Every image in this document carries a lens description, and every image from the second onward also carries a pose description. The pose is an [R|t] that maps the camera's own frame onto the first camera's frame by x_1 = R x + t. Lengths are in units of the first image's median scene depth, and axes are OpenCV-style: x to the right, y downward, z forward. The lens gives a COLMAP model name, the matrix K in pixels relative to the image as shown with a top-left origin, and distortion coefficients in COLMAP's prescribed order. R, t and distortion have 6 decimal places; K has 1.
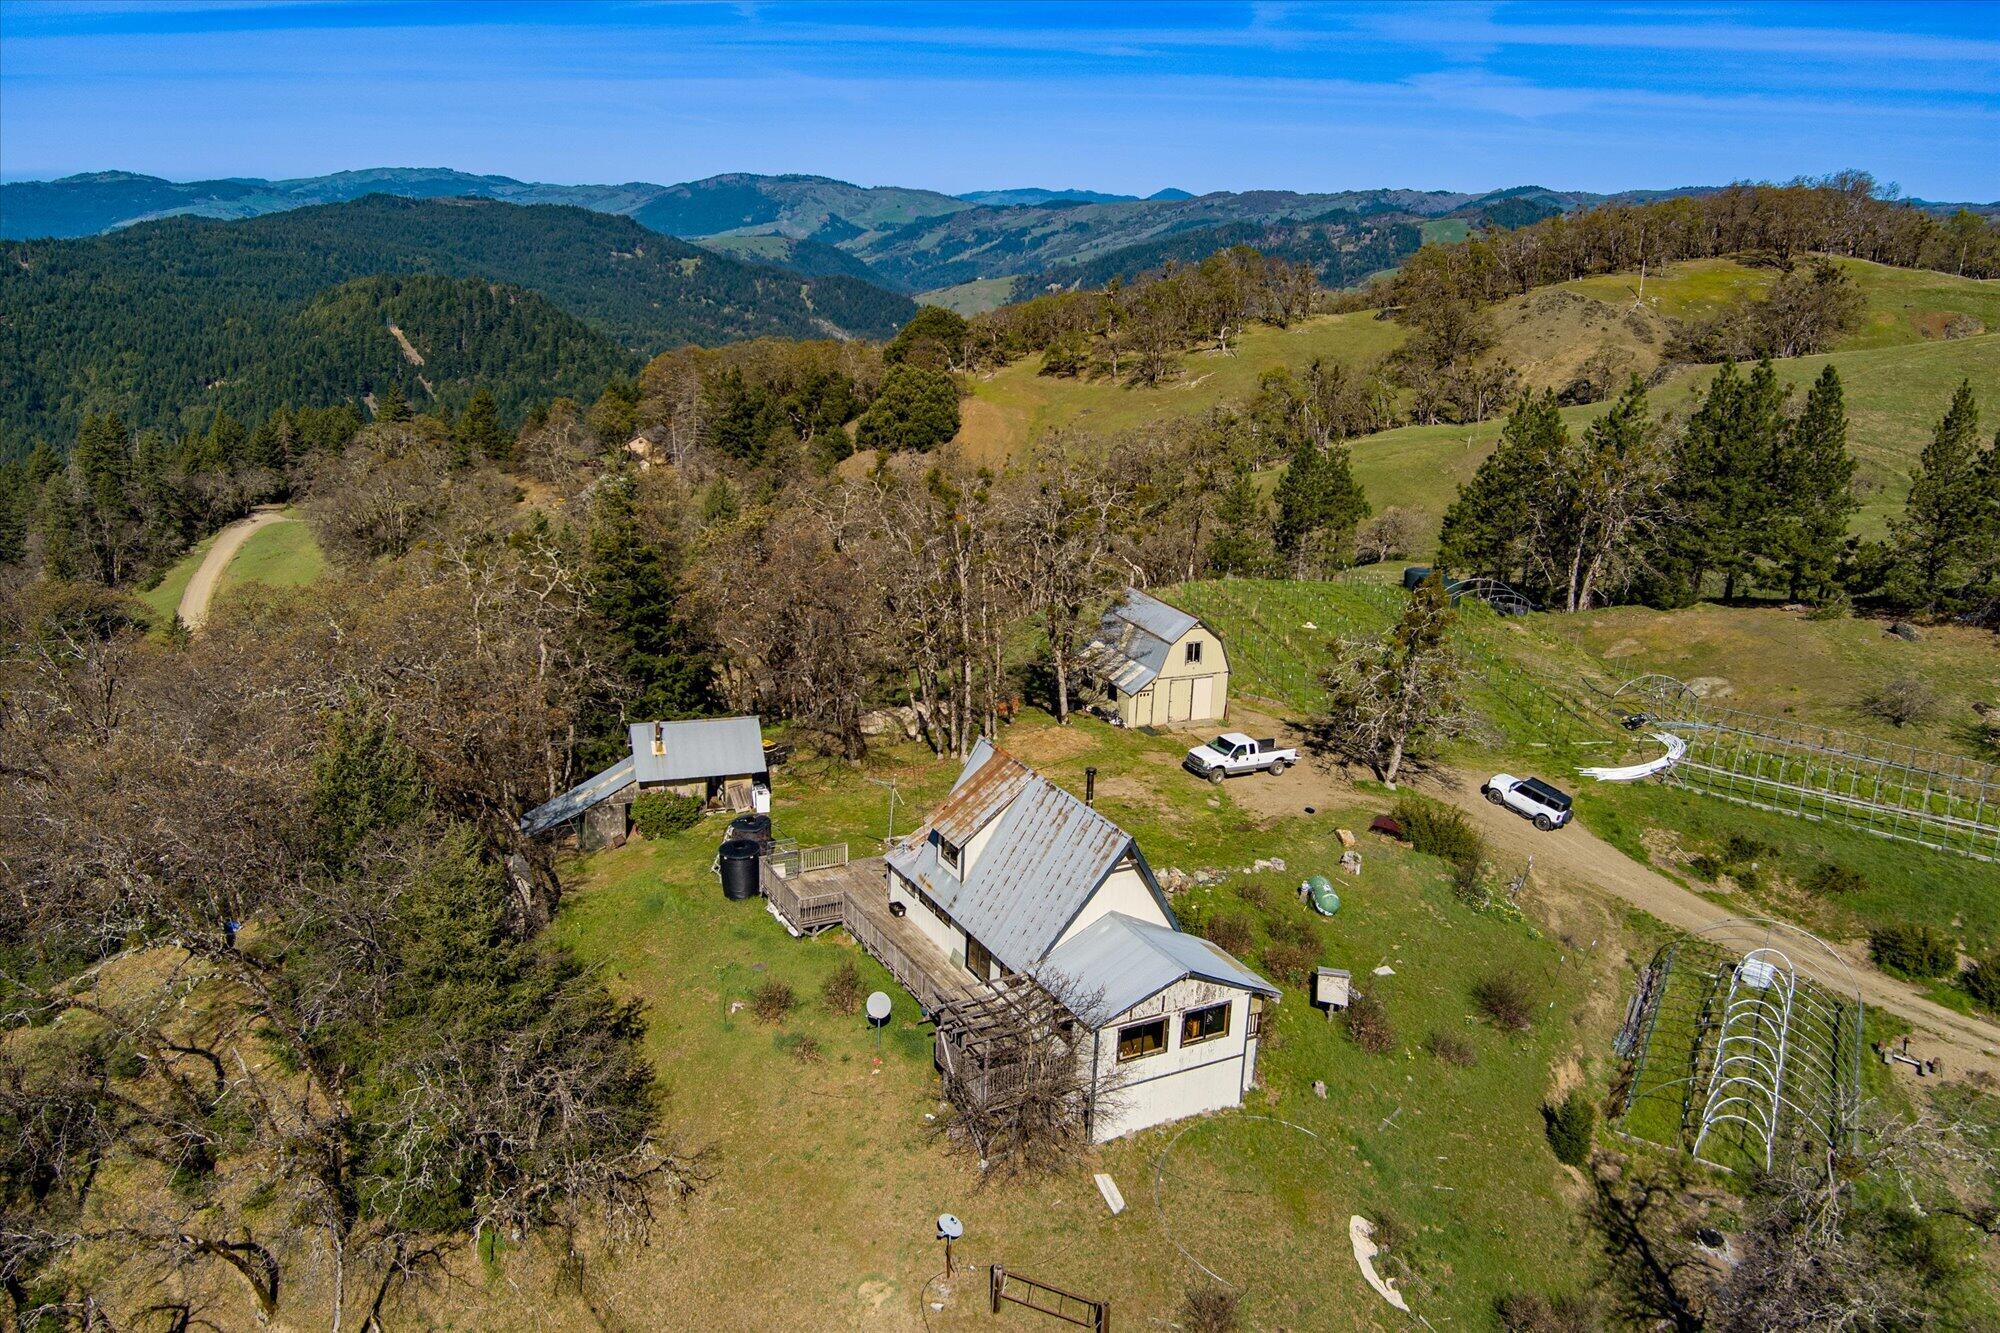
lens RADIAL K [[1599.9, 0, 1000.0], [0, 1599.9, 666.5], [0, 0, 1]] dist [-0.070259, -0.006505]
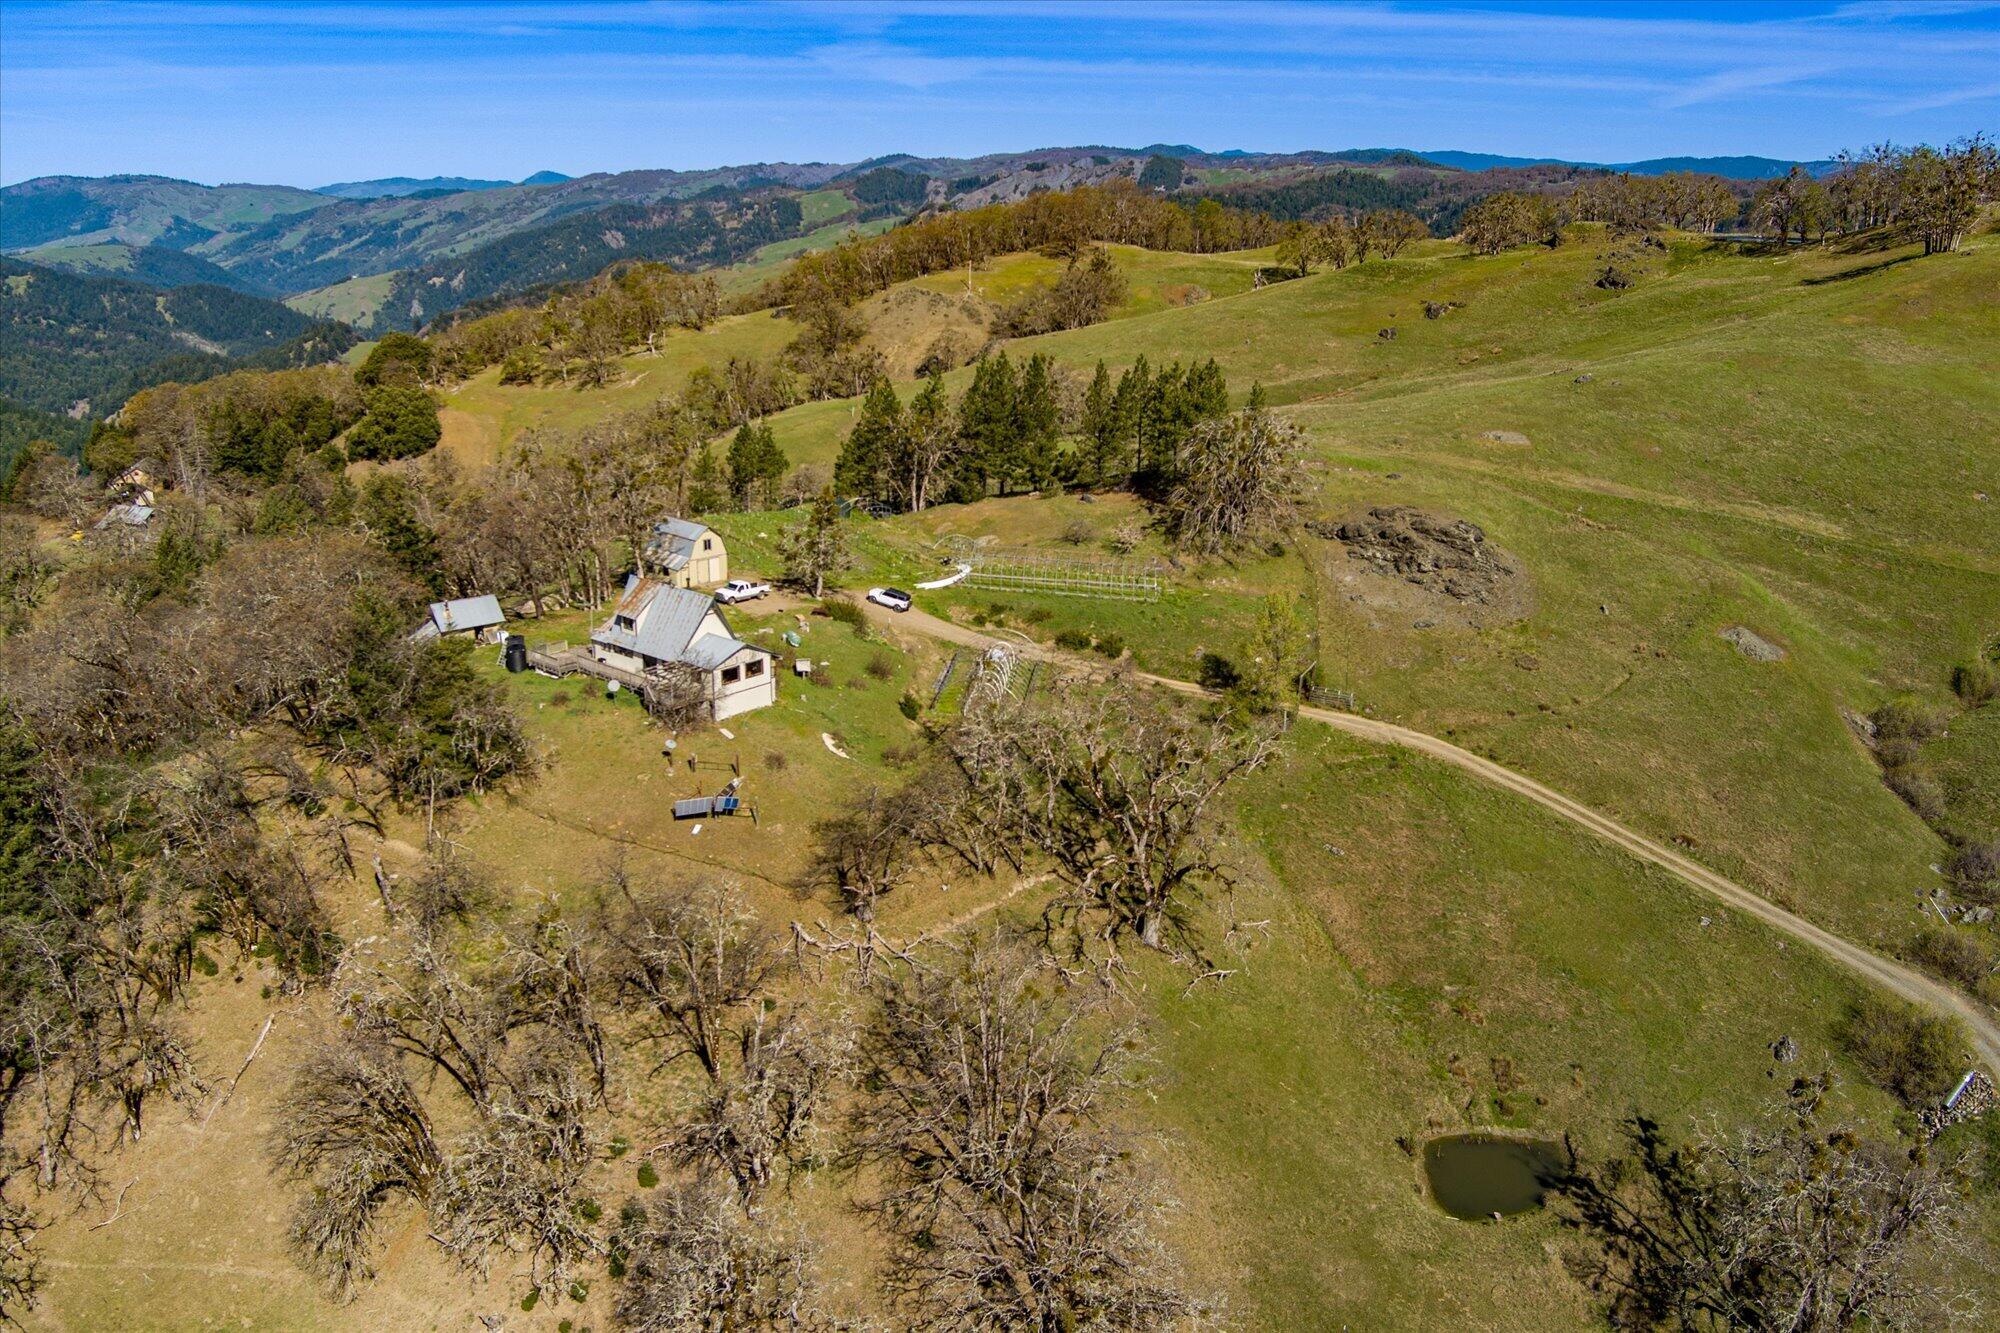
lens RADIAL K [[1599.9, 0, 1000.0], [0, 1599.9, 666.5], [0, 0, 1]] dist [-0.070259, -0.006505]
pose [[0.931392, -0.132581, 0.339016, -0.071416], [0.127658, 0.991132, 0.036888, 0.036380], [-0.340901, 0.008921, 0.940057, -0.292650]]
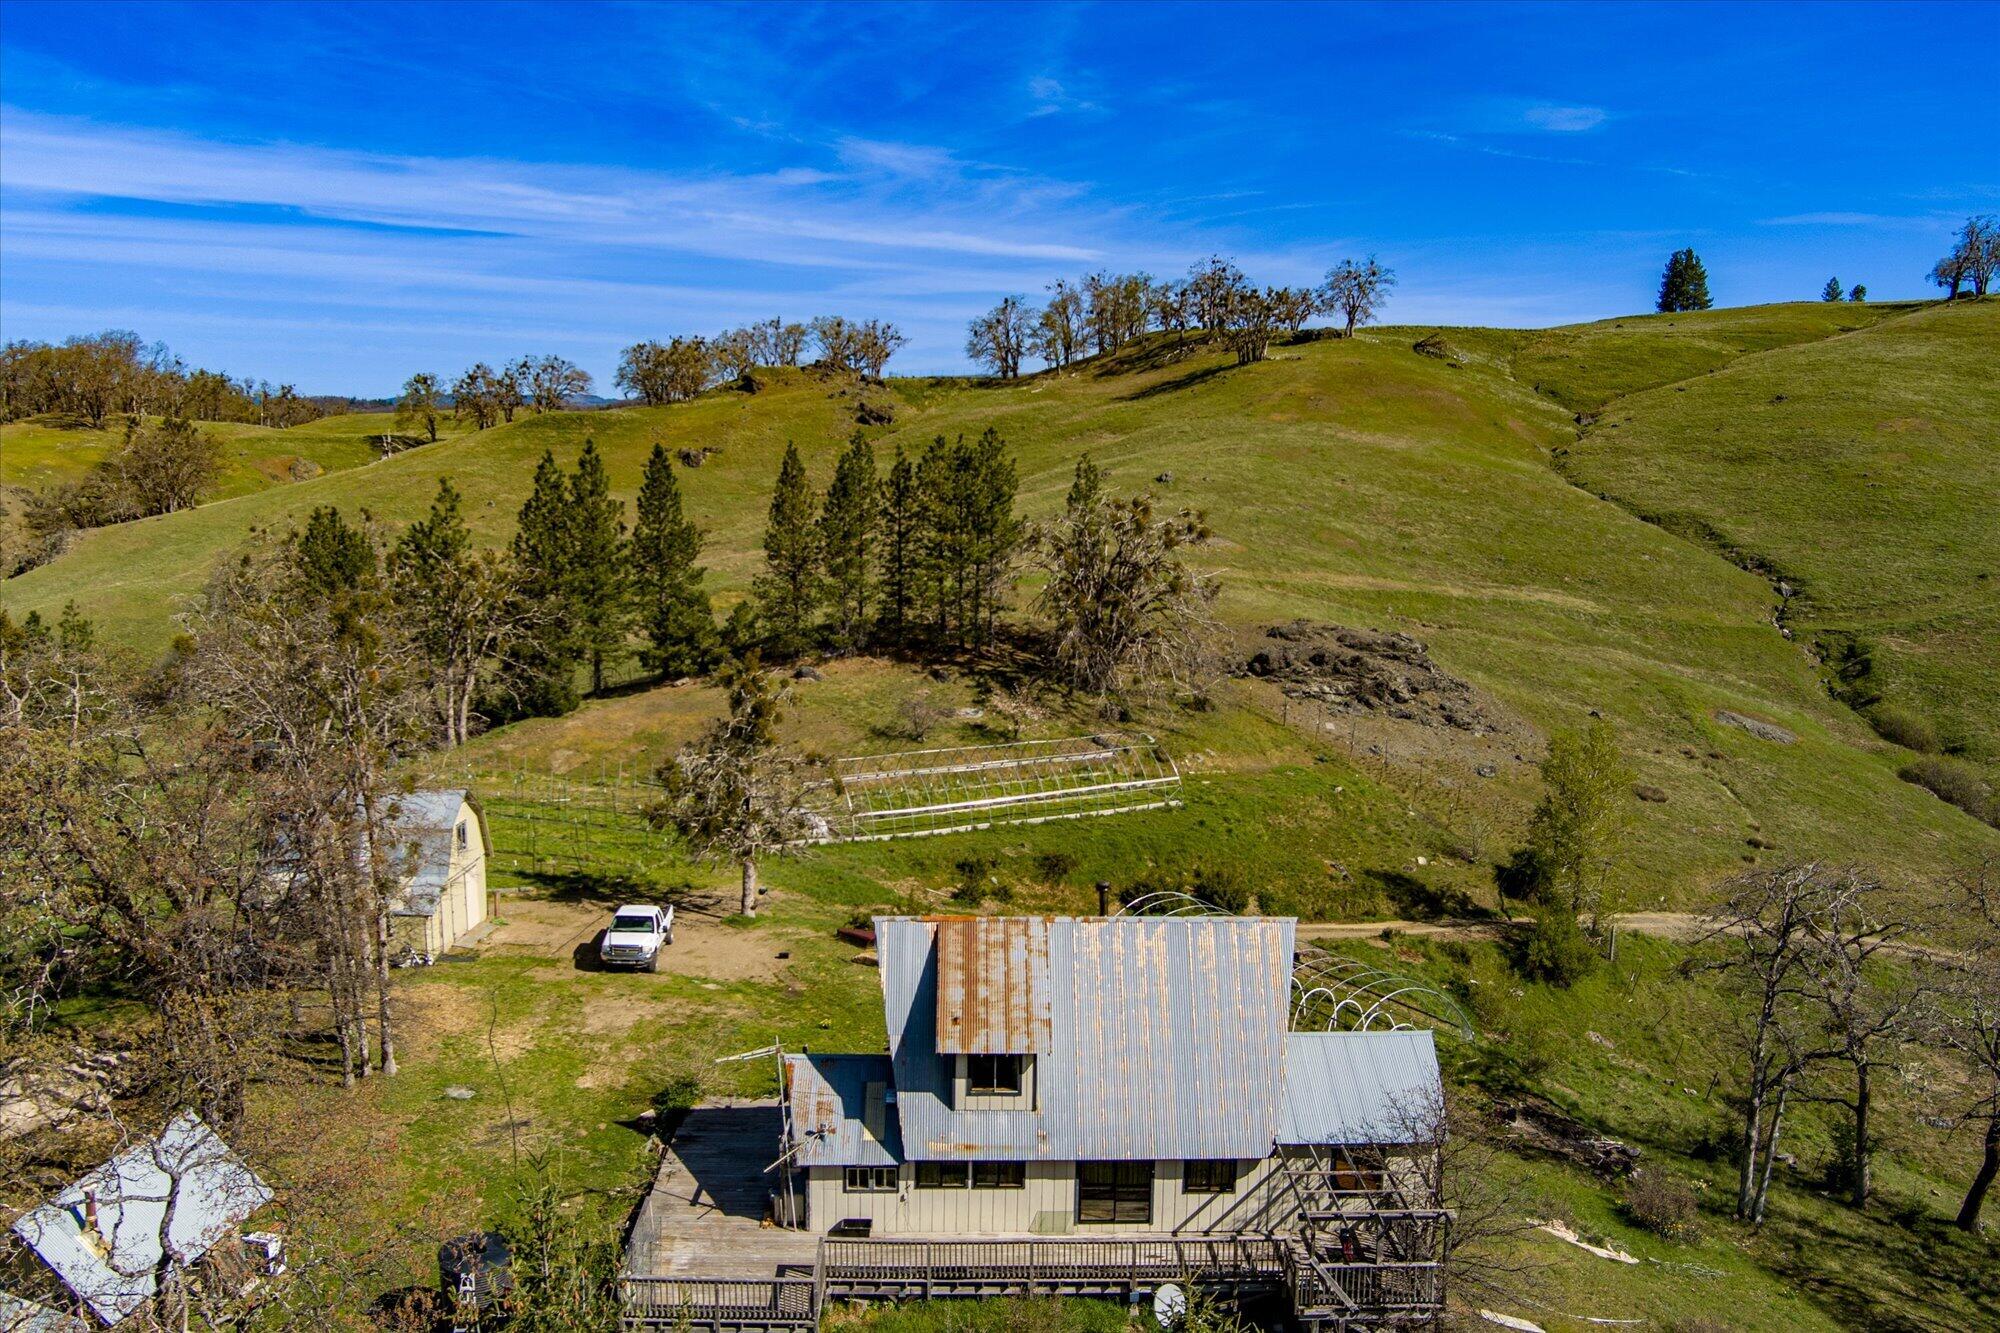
lens RADIAL K [[1599.9, 0, 1000.0], [0, 1599.9, 666.5], [0, 0, 1]] dist [-0.070259, -0.006505]
pose [[0.442908, -0.164475, 0.881352, -0.132950], [0.266792, 0.962676, 0.045579, -0.017347], [-0.855953, 0.214950, 0.470257, 0.148968]]
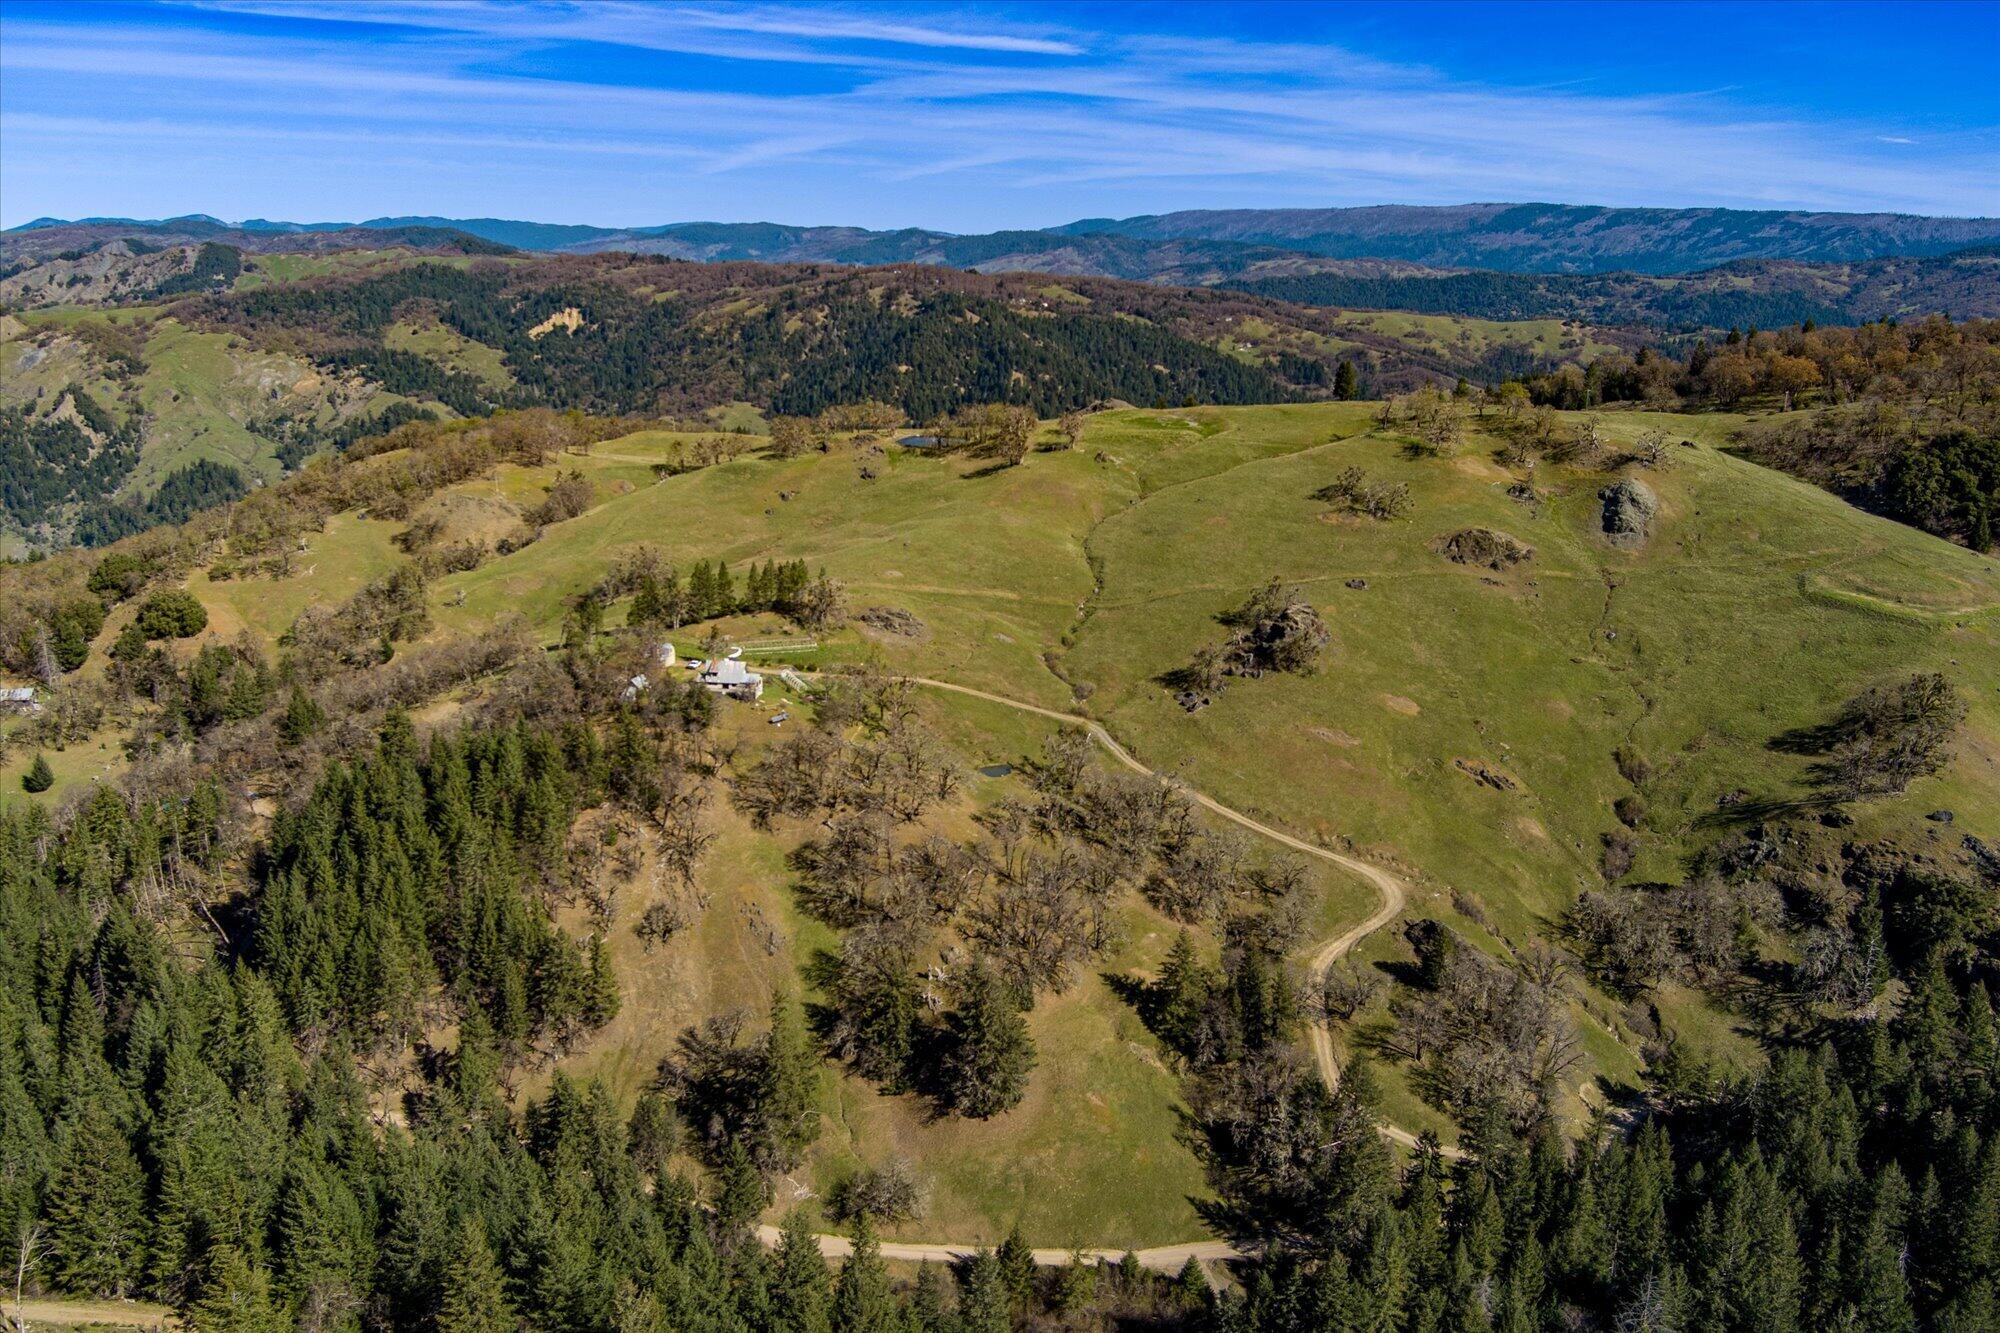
lens RADIAL K [[1599.9, 0, 1000.0], [0, 1599.9, 666.5], [0, 0, 1]] dist [-0.070259, -0.006505]
pose [[0.584651, -0.228993, 0.778296, -1.092828], [0.237055, 0.965690, 0.106054, -0.083968], [-0.775879, 0.122494, 0.618876, -0.995790]]
